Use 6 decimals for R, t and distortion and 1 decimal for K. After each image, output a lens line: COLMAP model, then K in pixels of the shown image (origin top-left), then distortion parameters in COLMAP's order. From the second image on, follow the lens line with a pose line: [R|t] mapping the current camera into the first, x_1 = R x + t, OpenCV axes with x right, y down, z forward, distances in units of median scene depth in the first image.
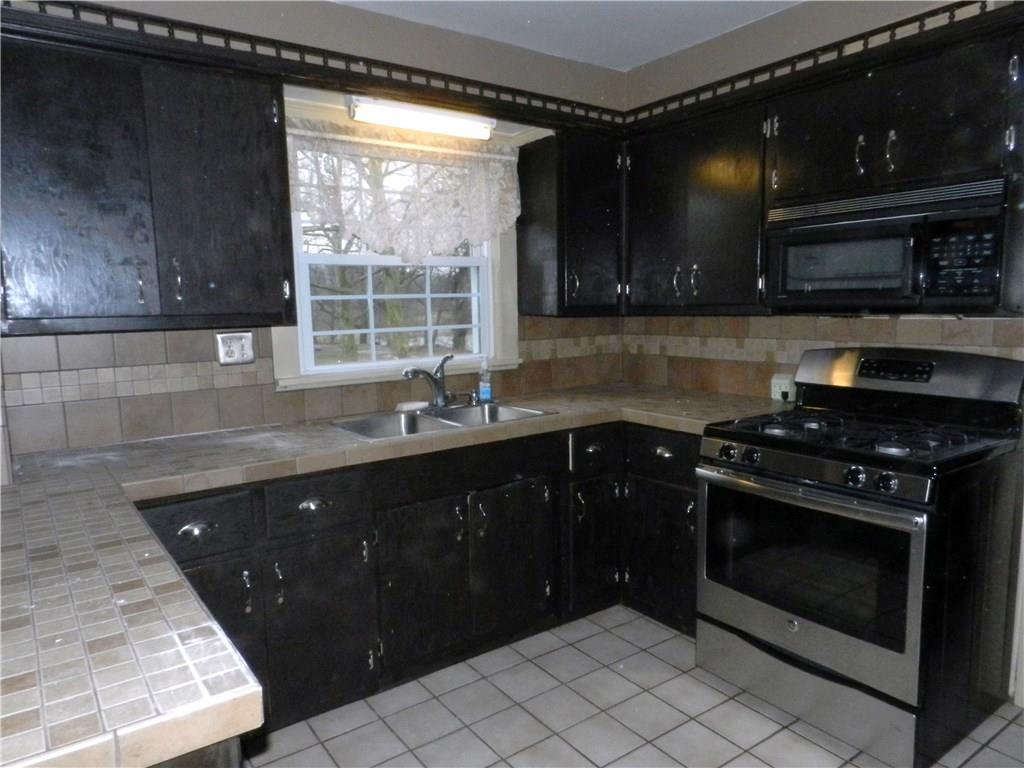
lens RADIAL K [[701.3, 0, 504.2], [0, 701.3, 386.8], [0, 0, 1]] dist [0.027780, -0.002316]
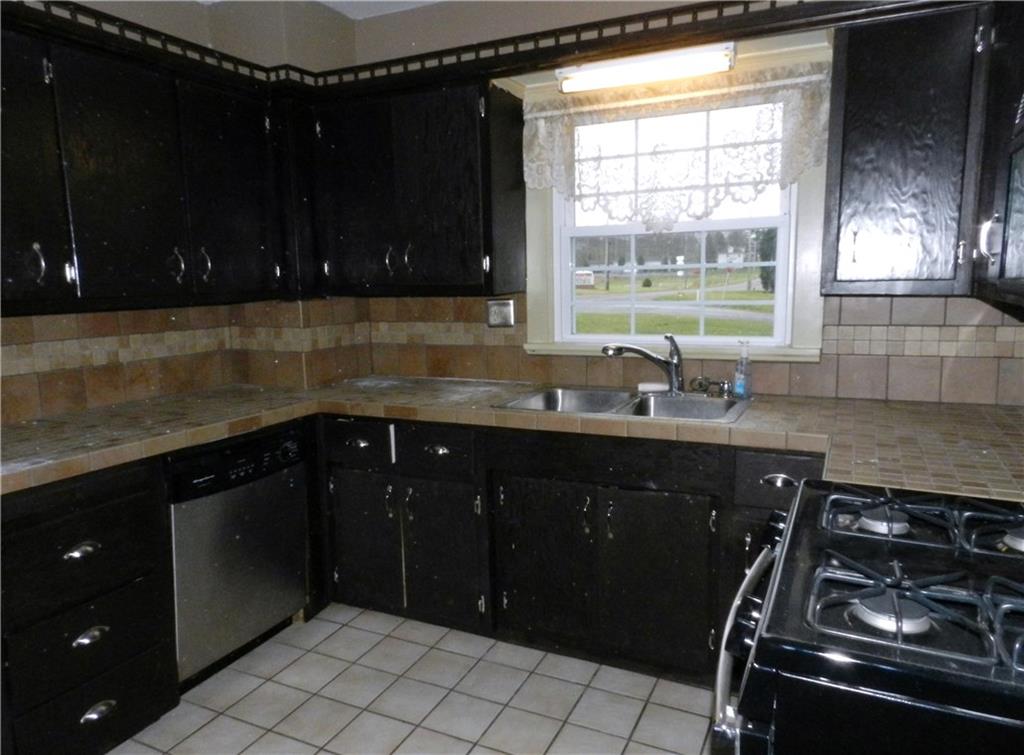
lens RADIAL K [[701.3, 0, 504.8], [0, 701.3, 377.9], [0, 0, 1]] dist [0.027780, -0.002316]
pose [[0.477777, 0.135571, -0.867957, 0.657088], [-0.099508, 0.990013, 0.099861, -0.065316], [0.872827, 0.038658, 0.486496, 0.439617]]
